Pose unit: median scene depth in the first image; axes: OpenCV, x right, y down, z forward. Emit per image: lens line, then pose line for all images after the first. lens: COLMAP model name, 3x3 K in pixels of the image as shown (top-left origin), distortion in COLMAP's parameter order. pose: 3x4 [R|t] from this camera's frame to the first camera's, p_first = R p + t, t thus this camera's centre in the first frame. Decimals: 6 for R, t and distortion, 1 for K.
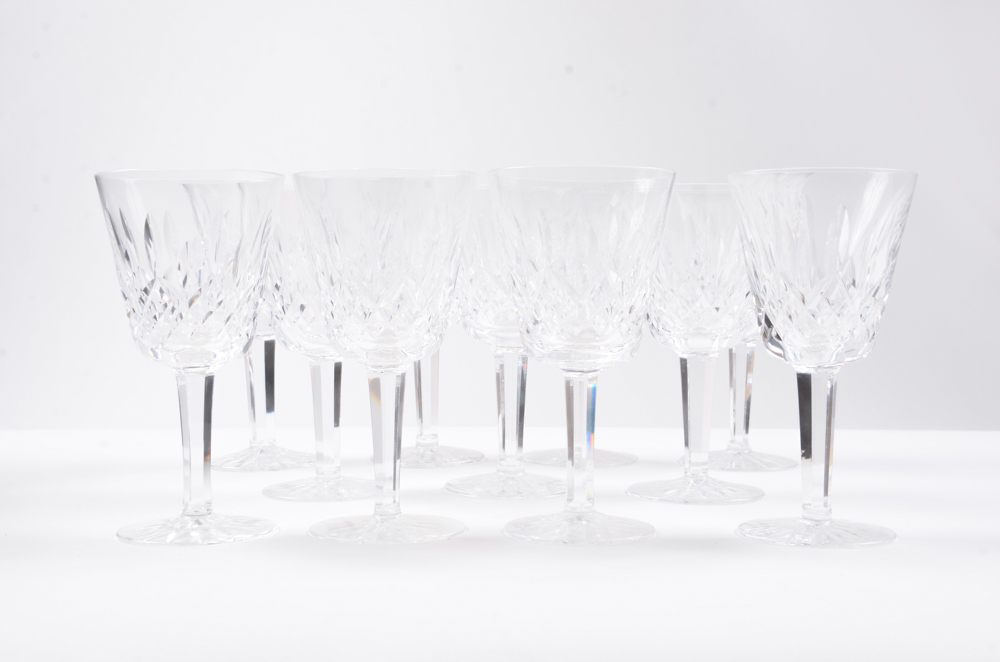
lens RADIAL K [[1480.3, 0, 500.0], [0, 1480.3, 331.0], [0, 0, 1]] dist [0.015151, 0.069377]
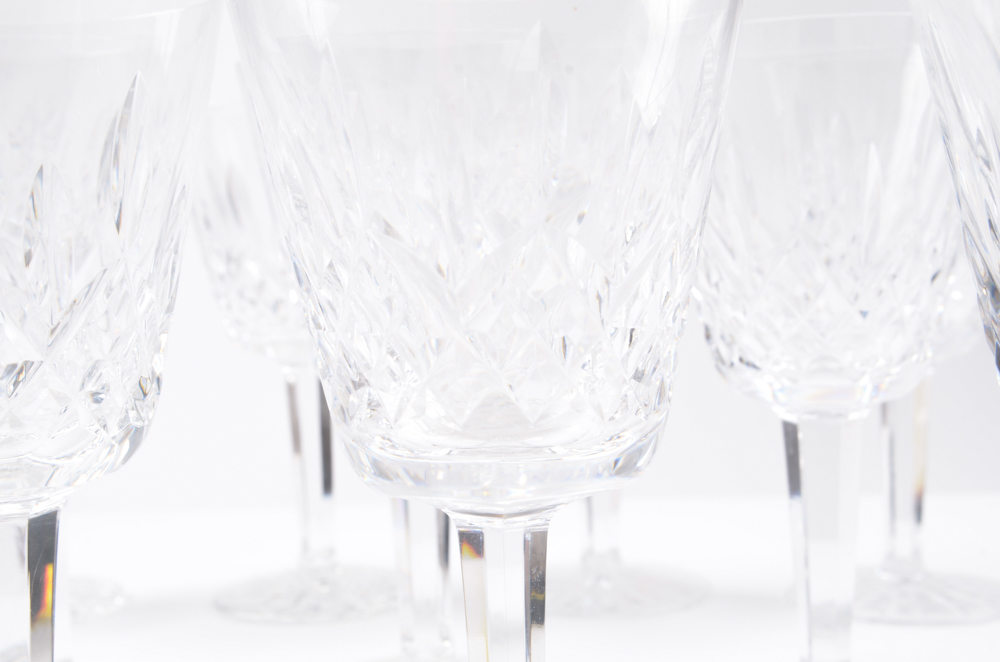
lens RADIAL K [[1480.3, 0, 500.0], [0, 1480.3, 331.0], [0, 0, 1]] dist [0.015151, 0.069377]
pose [[0.996817, -0.027425, -0.074856, 0.080868], [0.028608, 0.999481, 0.014783, -0.021626], [0.074412, -0.016877, 0.997085, 0.624616]]
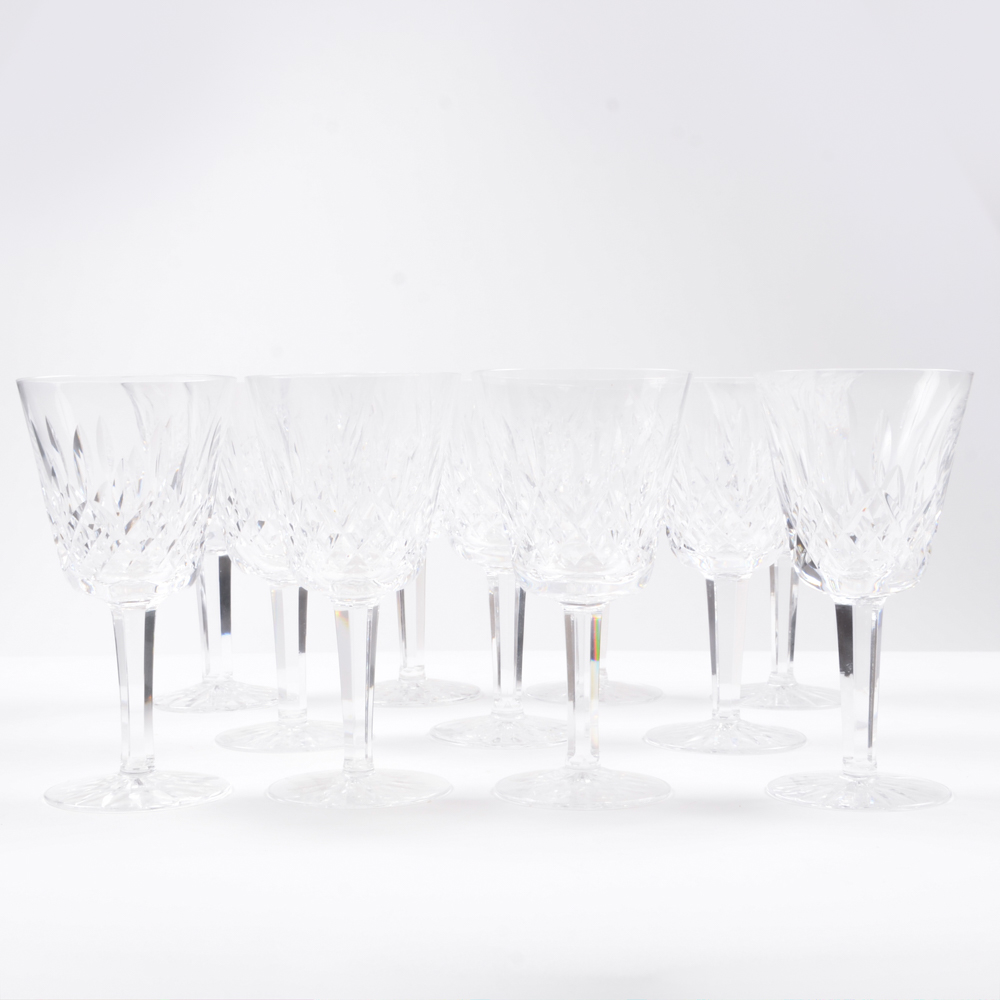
lens RADIAL K [[1844.2, 0, 500.0], [0, 1844.2, 500.0], [0, 0, 1]] dist [-0.006501, -0.056470]
pose [[0.999871, -0.006823, -0.014544, 0.022367], [0.006835, 0.999976, 0.000775, -0.033439], [0.014538, -0.000875, 0.999894, -0.064901]]
